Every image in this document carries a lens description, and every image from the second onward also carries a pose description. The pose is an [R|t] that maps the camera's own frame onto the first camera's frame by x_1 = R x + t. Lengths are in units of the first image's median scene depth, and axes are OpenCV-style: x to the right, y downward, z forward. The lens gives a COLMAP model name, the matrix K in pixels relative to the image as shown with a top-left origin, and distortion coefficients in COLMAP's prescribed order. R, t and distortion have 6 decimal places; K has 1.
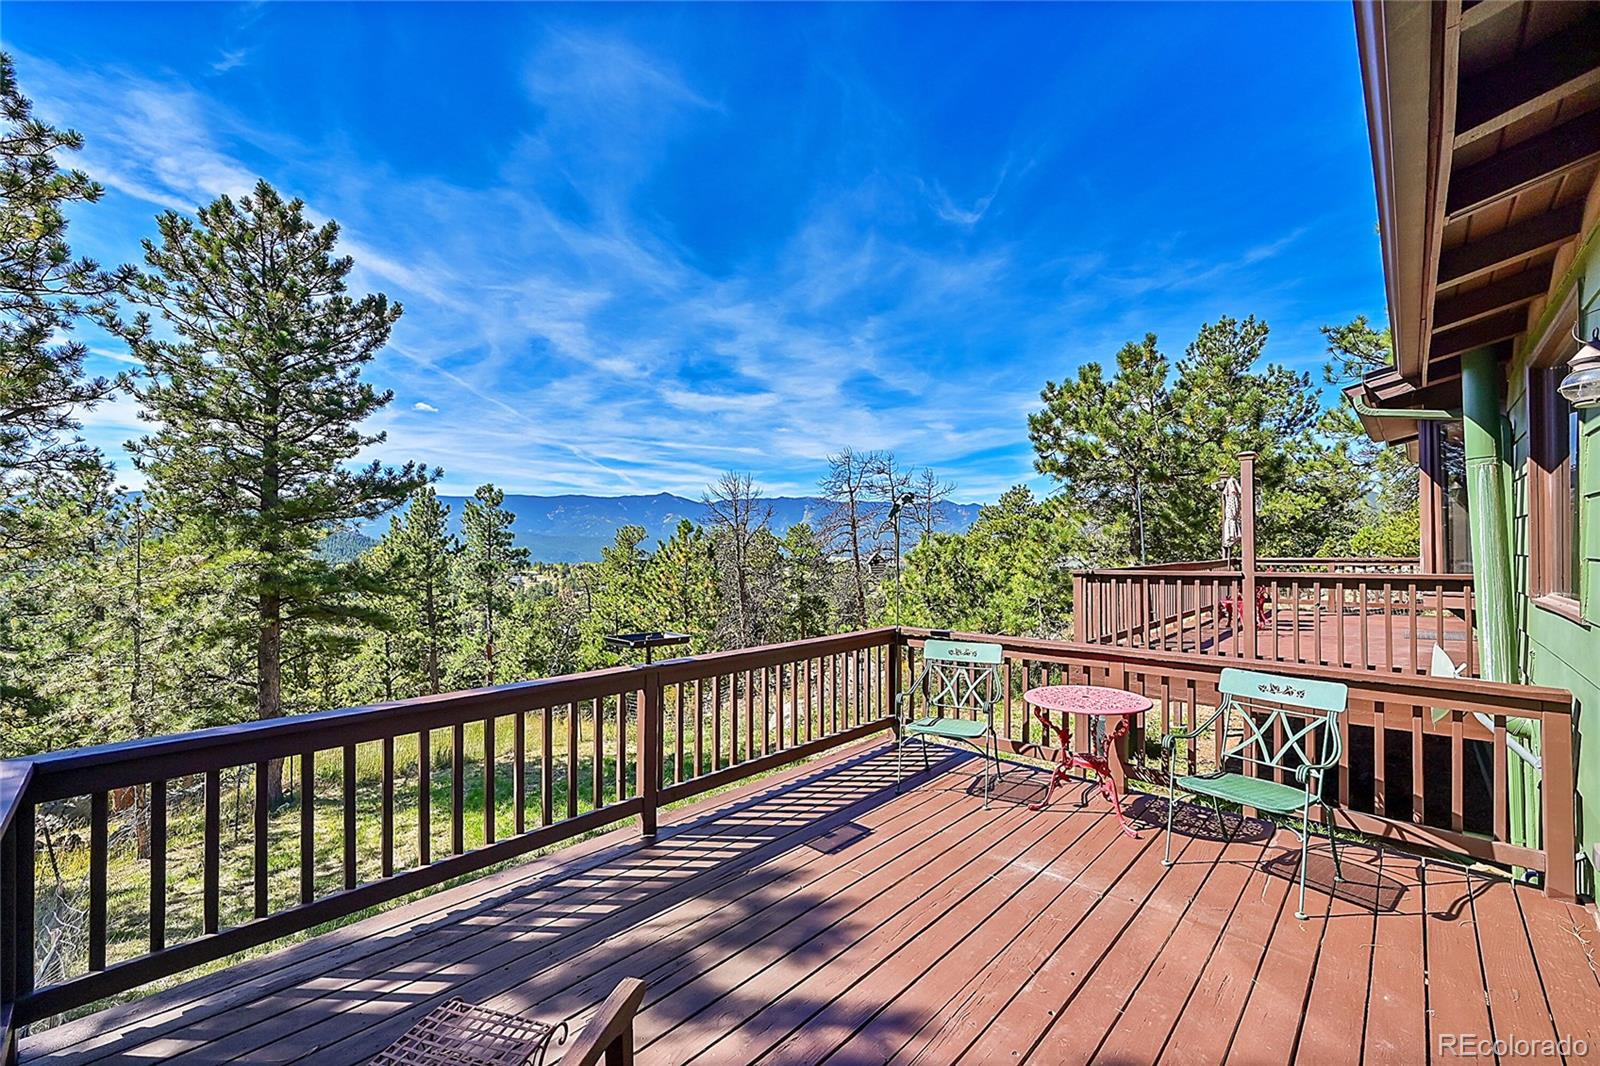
lens RADIAL K [[670.7, 0, 793.5], [0, 670.7, 536.8], [0, 0, 1]] dist [0.013660, 0.000473]
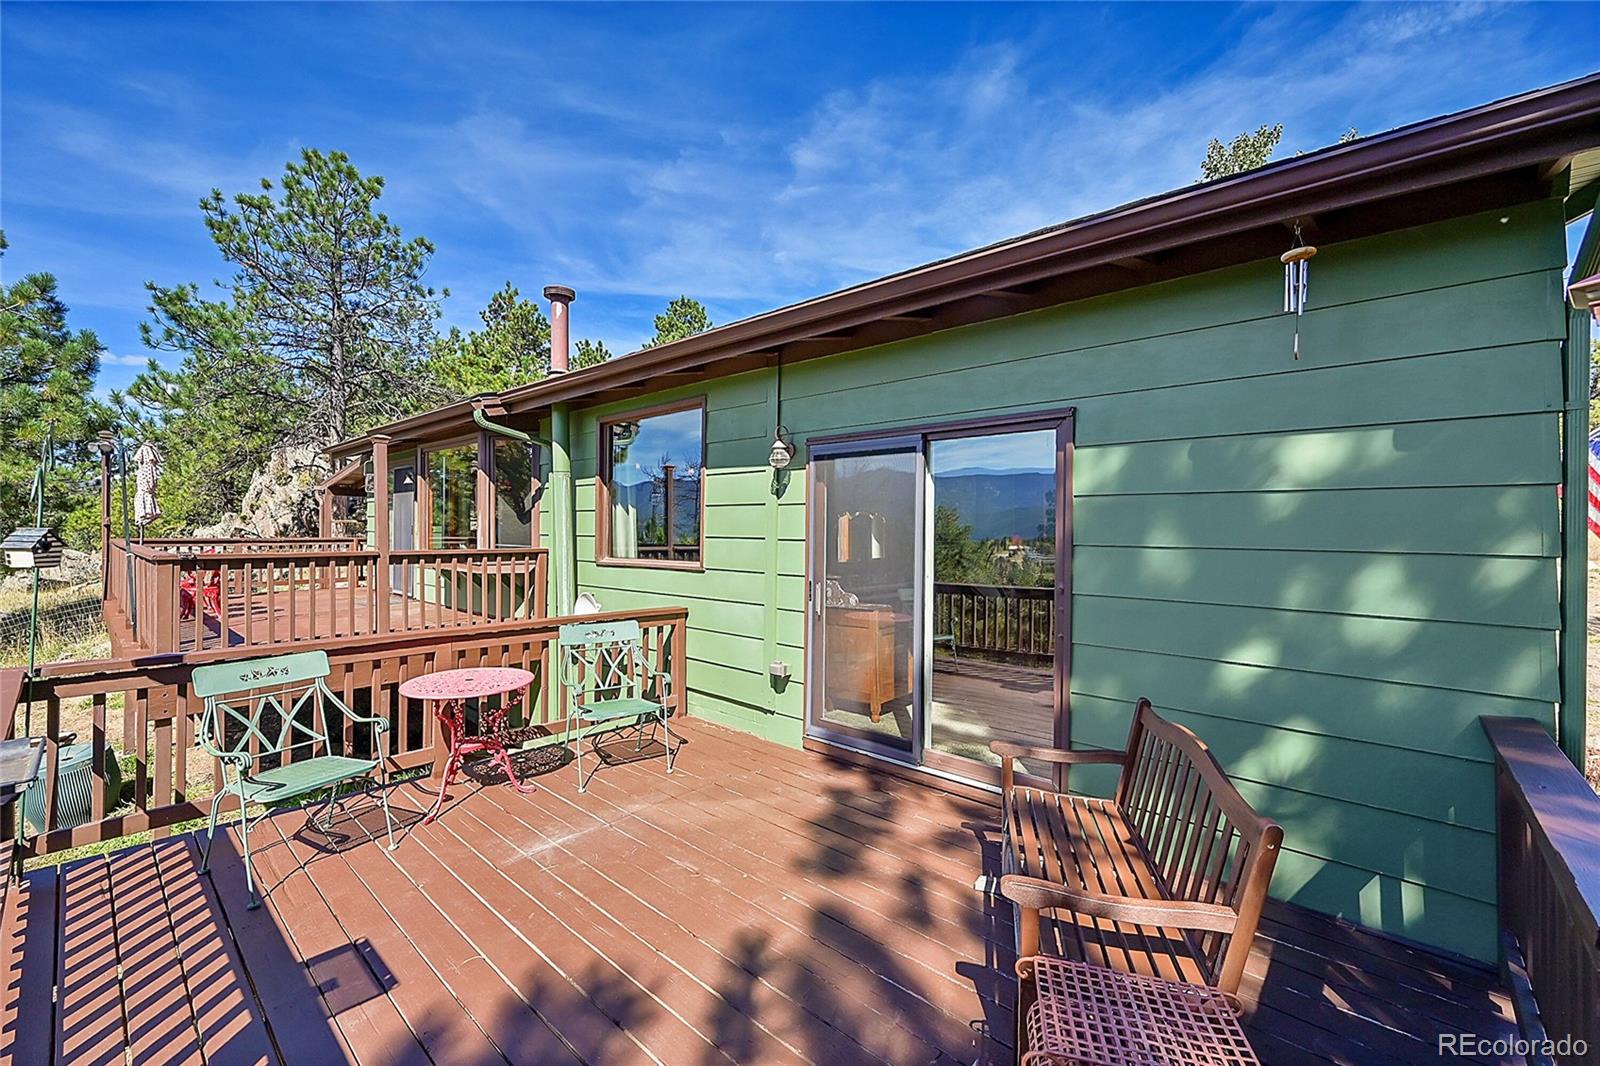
lens RADIAL K [[670.7, 0, 800.6], [0, 670.7, 528.1], [0, 0, 1]] dist [0.013660, 0.000473]
pose [[-0.047381, 0.011882, 0.998806, -0.143477], [-0.030088, 0.999459, -0.013317, 0.004002], [-0.998424, -0.030683, -0.046998, 0.145297]]
